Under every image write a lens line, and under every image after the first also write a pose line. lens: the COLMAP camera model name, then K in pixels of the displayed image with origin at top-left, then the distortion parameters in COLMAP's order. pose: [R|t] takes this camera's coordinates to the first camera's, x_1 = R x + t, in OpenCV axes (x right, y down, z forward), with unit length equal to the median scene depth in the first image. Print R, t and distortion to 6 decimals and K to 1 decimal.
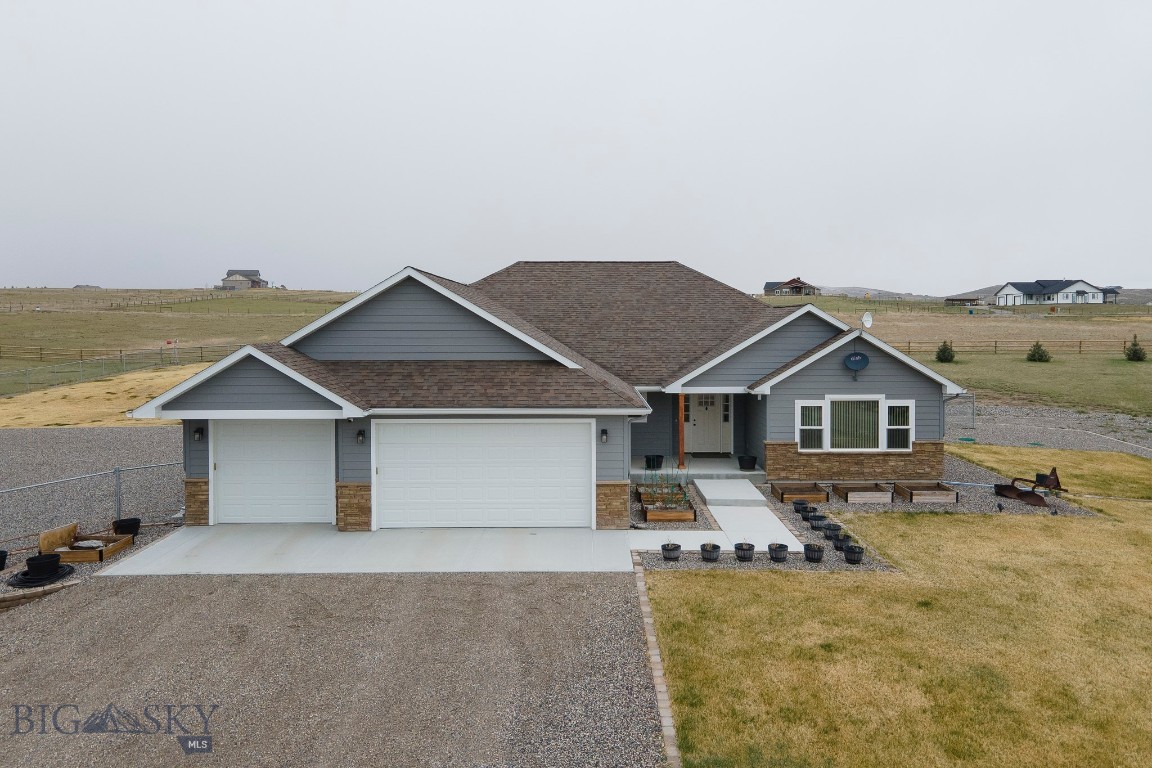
lens RADIAL K [[853.9, 0, 581.0], [0, 853.9, 355.4], [0, 0, 1]] dist [0.017104, 0.050160]
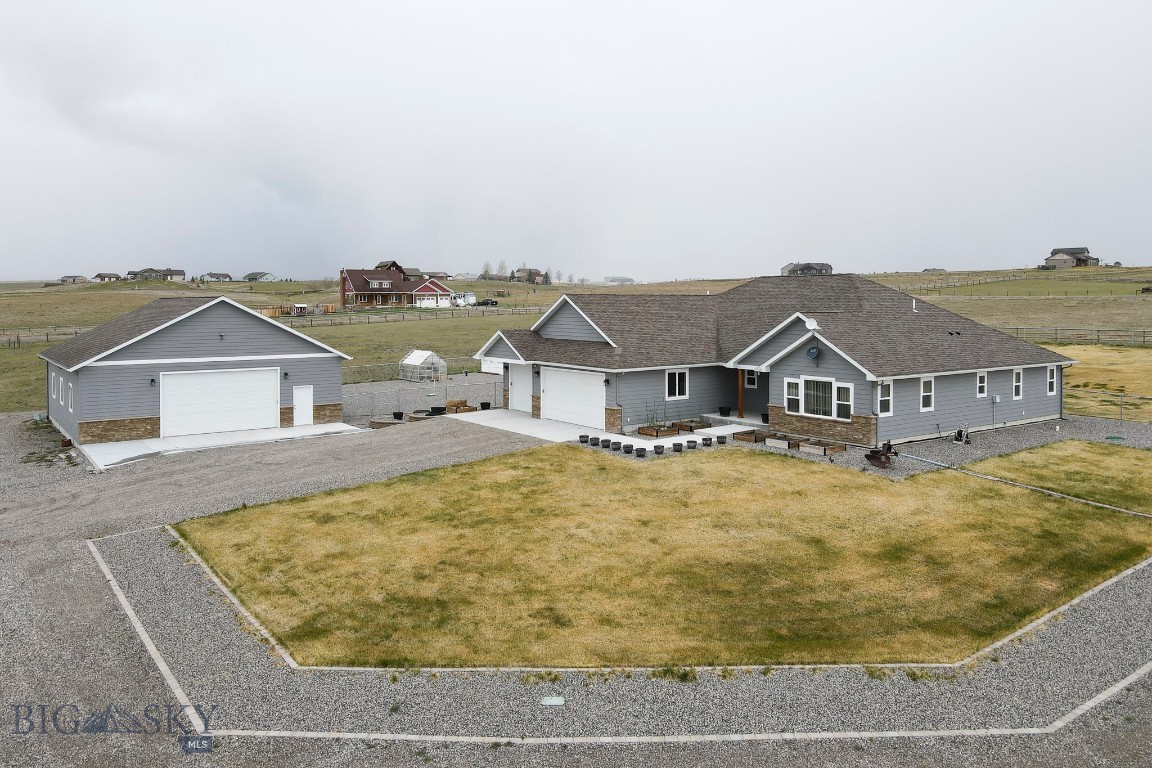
lens RADIAL K [[864.0, 0, 575.8], [0, 864.0, 335.4], [0, 0, 1]] dist [0.014717, 0.001740]
pose [[0.581294, 0.031335, -0.813090, 1.237774], [-0.030197, 0.999401, 0.016926, -0.033473], [0.813133, 0.014714, 0.581892, -0.147426]]
